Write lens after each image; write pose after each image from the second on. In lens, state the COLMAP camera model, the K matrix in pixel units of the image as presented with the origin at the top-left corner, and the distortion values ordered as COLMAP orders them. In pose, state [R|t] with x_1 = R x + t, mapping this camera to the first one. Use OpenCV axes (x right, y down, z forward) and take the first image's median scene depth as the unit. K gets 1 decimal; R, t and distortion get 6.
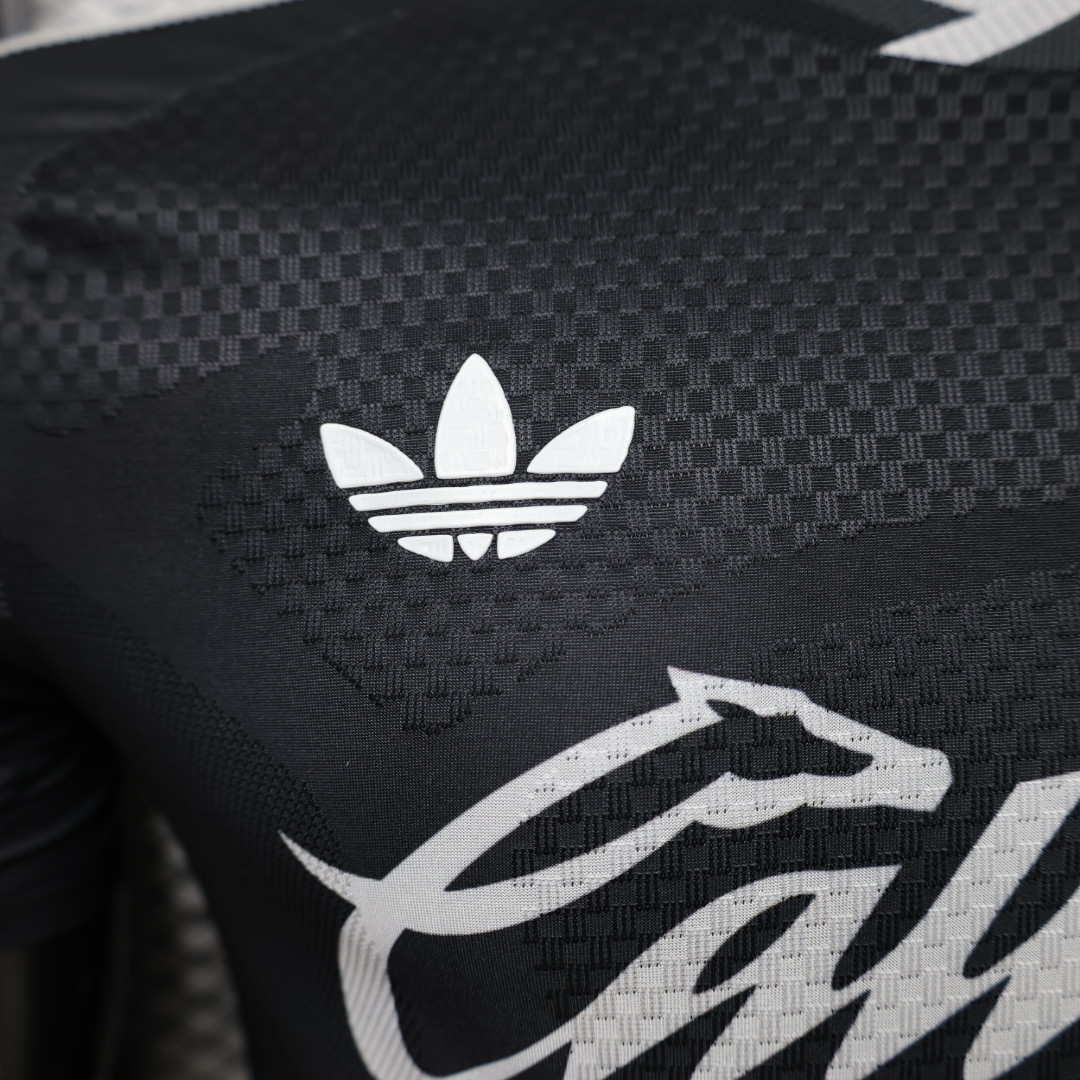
lens RADIAL K [[1274.4, 0, 540.0], [0, 1274.4, 540.0], [0, 0, 1]] dist [0.011687, -0.009671]
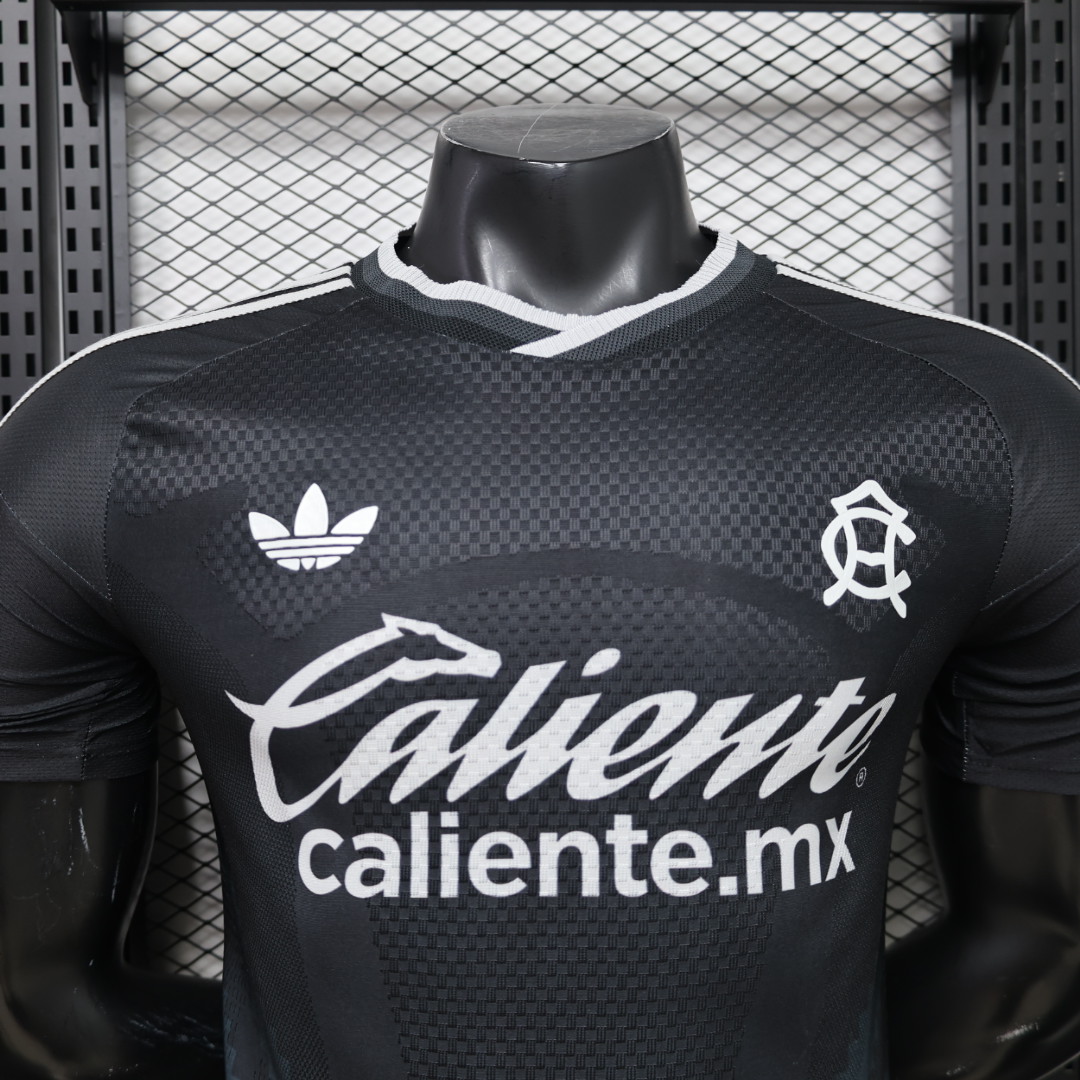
lens RADIAL K [[1325.6, 0, 540.0], [0, 1325.6, 540.0], [0, 0, 1]] dist [-0.028113, -0.000148]
pose [[0.998053, 0.014449, -0.060669, 0.511305], [-0.020504, 0.994737, -0.100392, 0.192669], [0.058899, 0.101441, 0.993097, -1.379772]]
